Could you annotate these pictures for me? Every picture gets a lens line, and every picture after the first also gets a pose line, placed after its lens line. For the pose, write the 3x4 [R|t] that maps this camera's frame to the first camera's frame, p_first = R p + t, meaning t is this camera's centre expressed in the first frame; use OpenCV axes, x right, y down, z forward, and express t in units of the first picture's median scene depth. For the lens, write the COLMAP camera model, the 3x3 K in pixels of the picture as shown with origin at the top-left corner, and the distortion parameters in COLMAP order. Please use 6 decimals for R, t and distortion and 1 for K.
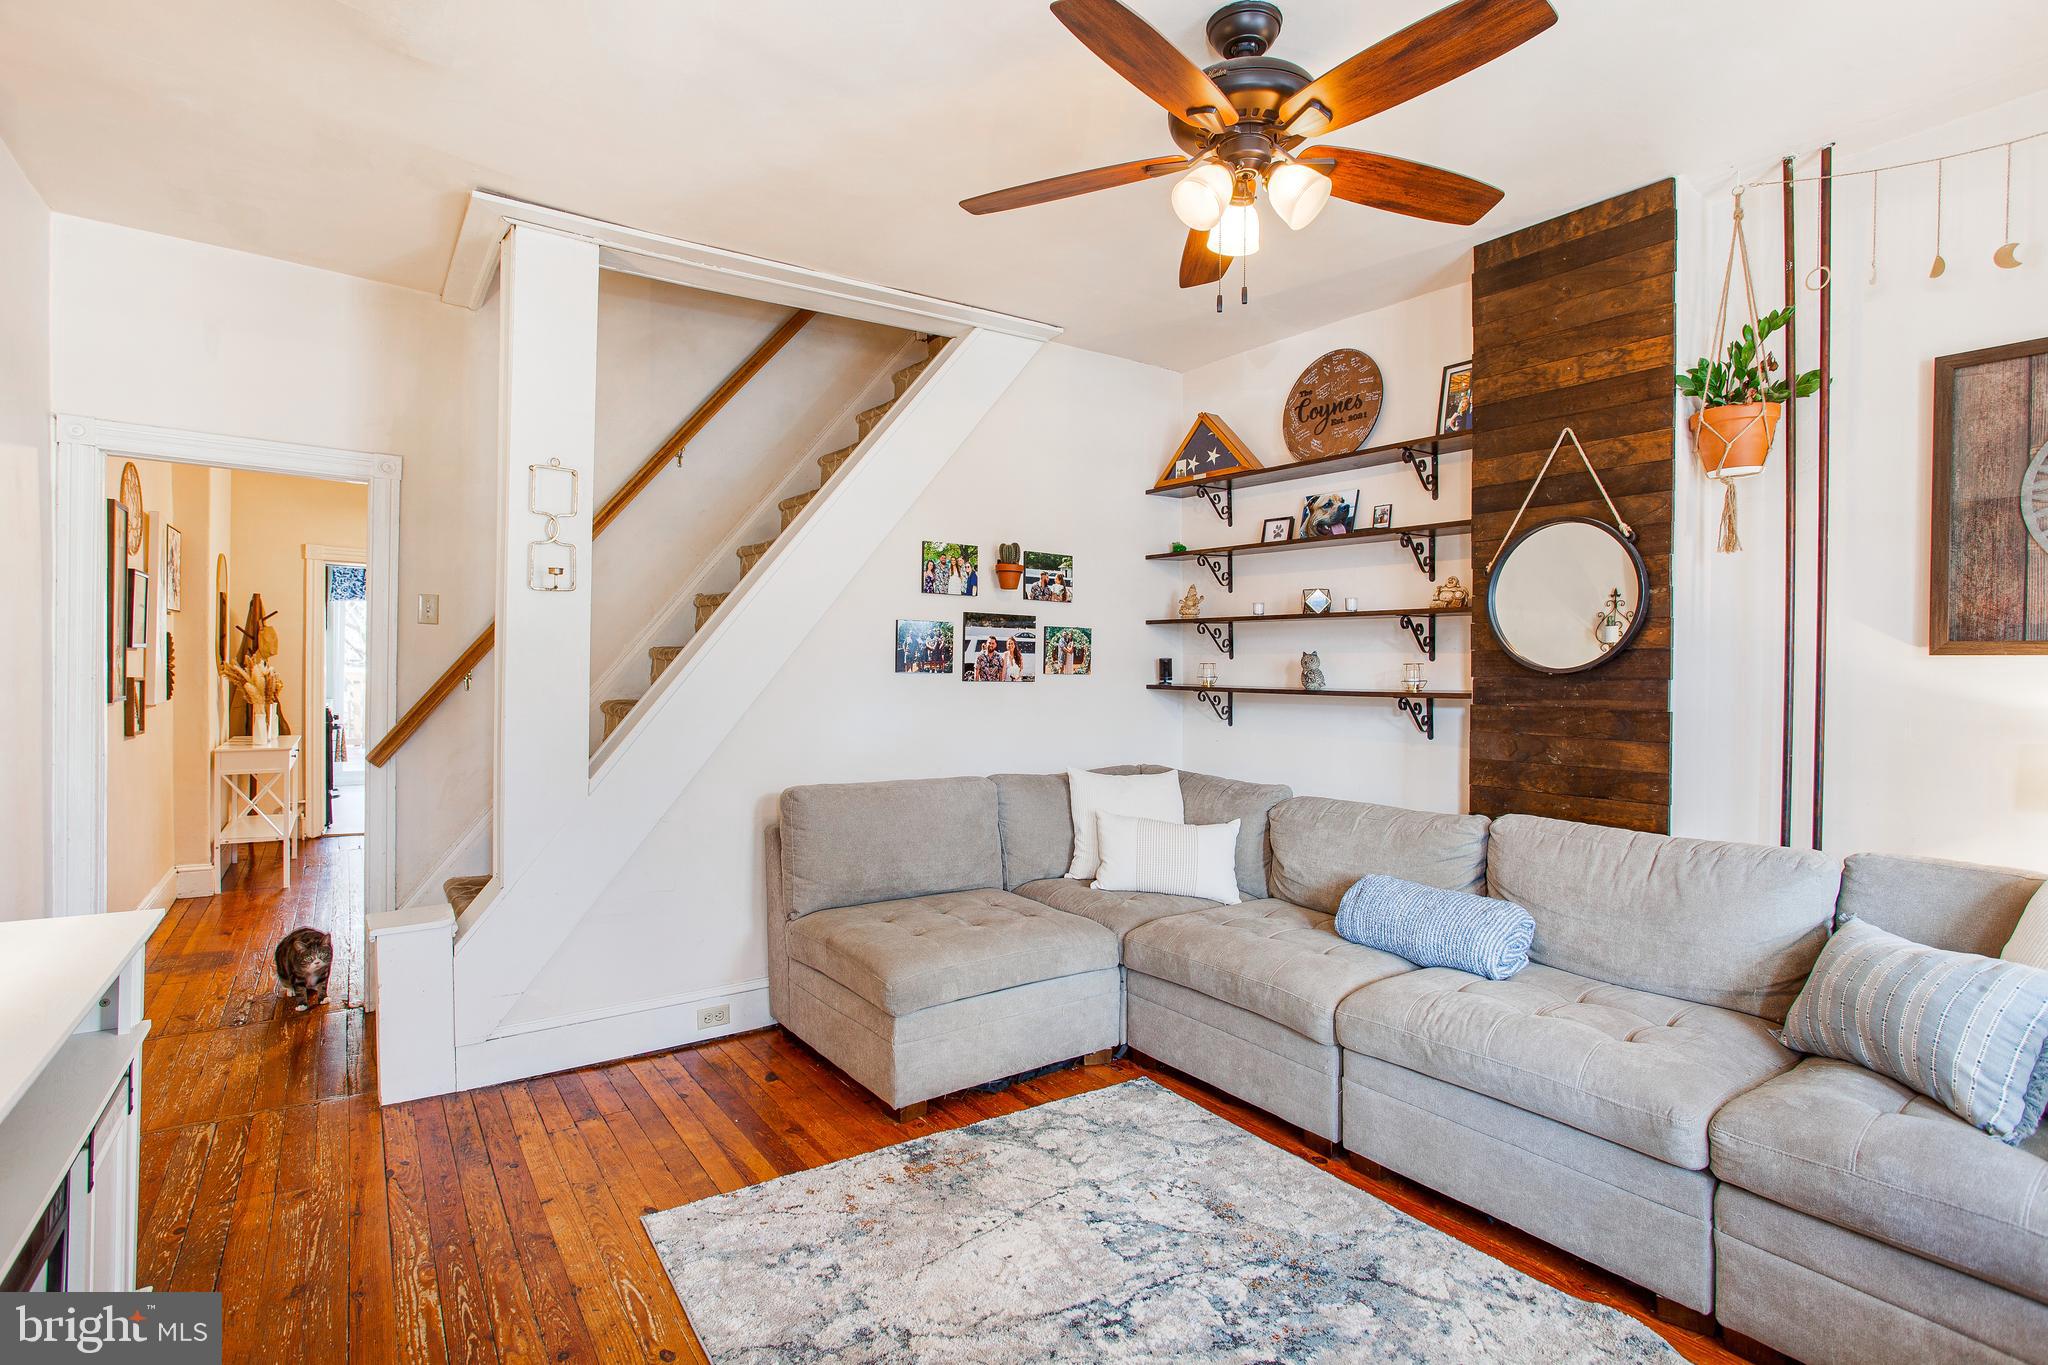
lens RADIAL K [[977.9, 0, 1006.1], [0, 977.9, 668.2], [0, 0, 1]] dist [-0.031470, 0.007283]
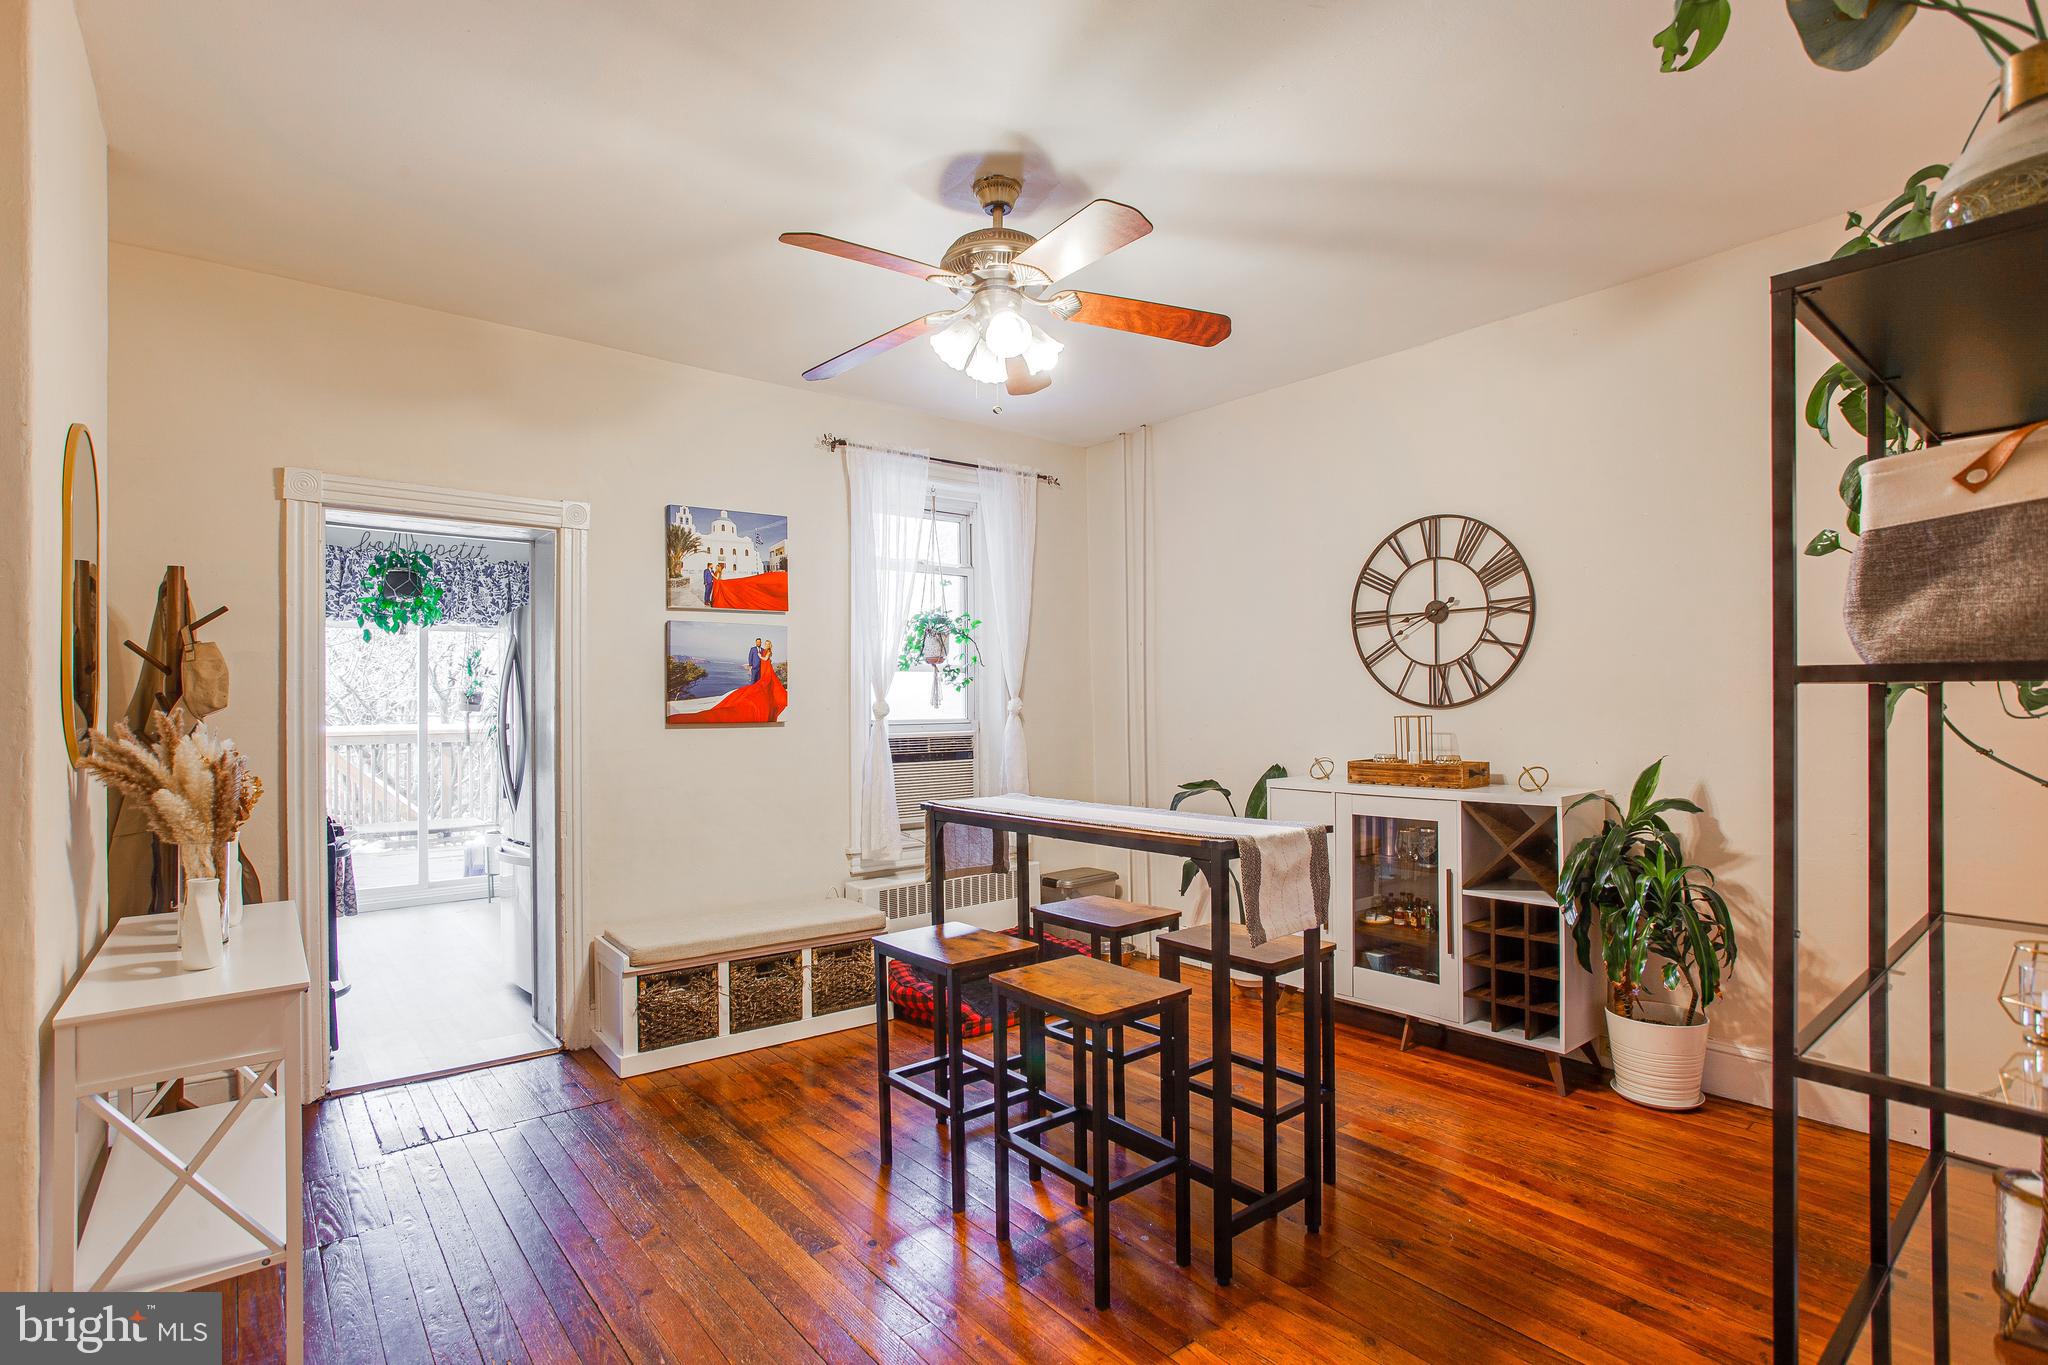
lens RADIAL K [[977.9, 0, 1022.2], [0, 977.9, 696.1], [0, 0, 1]] dist [-0.031470, 0.007283]
pose [[0.996692, -0.025235, 0.077259, -0.281016], [0.026236, 0.999584, -0.011960, -0.003246], [-0.076925, 0.013948, 0.996939, 0.350919]]
